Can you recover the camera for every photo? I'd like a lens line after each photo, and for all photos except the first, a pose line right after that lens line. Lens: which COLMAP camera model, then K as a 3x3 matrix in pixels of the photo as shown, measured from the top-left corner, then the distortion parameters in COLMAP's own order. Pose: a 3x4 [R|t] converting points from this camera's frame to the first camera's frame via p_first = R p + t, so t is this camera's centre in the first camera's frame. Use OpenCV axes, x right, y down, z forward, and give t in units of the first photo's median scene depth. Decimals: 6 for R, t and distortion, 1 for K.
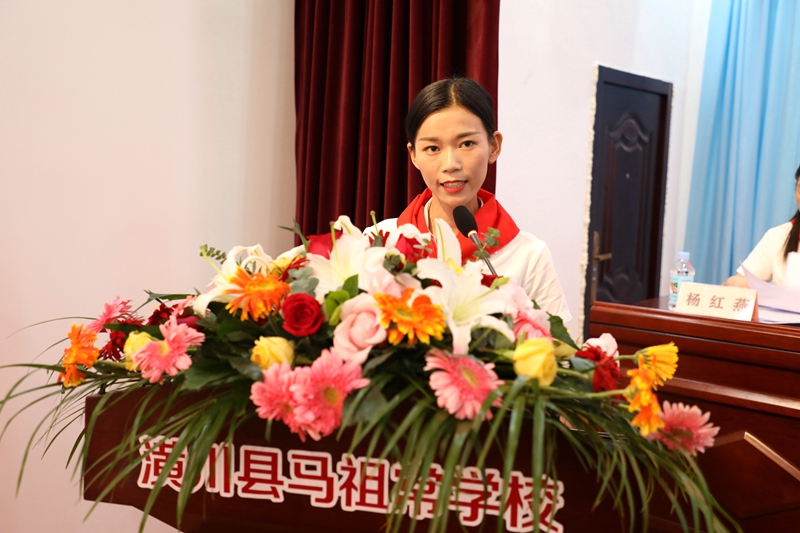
lens RADIAL K [[814.4, 0, 400.0], [0, 814.4, 266.5], [0, 0, 1]] dist [0.016049, 0.013834]
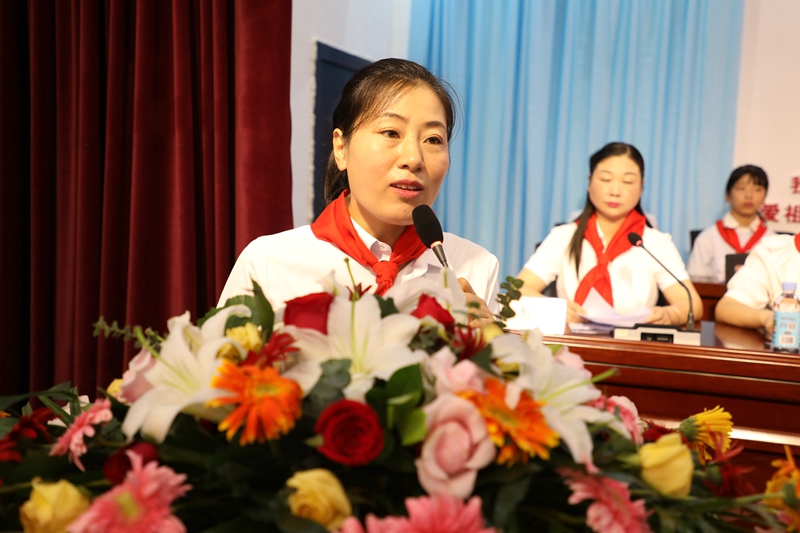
lens RADIAL K [[903.6, 0, 400.0], [0, 903.6, 266.5], [0, 0, 1]] dist [0.087714, 0.009782]
pose [[0.919349, -0.037393, 0.391662, -0.356561], [0.032794, 0.999292, 0.018428, -0.085285], [-0.392074, -0.004098, 0.919925, 0.283066]]
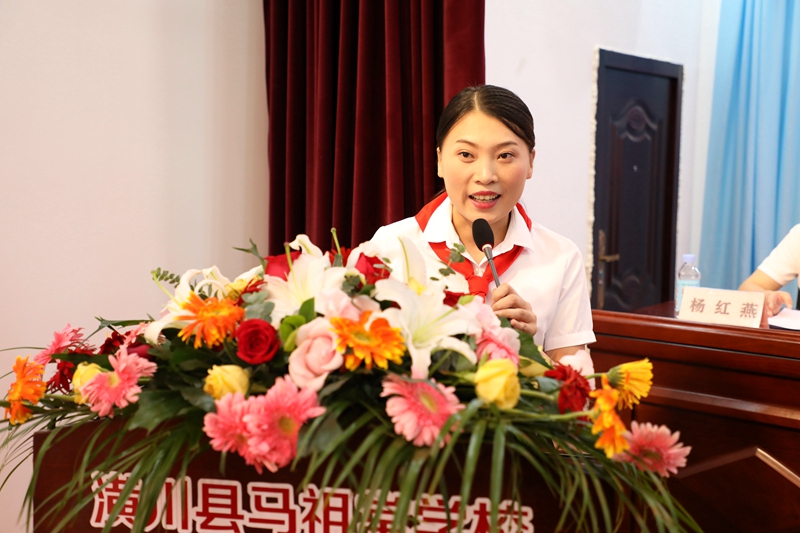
lens RADIAL K [[900.9, 0, 400.0], [0, 900.9, 266.5], [0, 0, 1]] dist [0.061479, -0.012446]
pose [[0.999638, -0.026322, 0.005501, 0.043701], [0.026349, 0.999640, -0.005003, -0.018504], [-0.005367, 0.005146, 0.999972, -0.066569]]
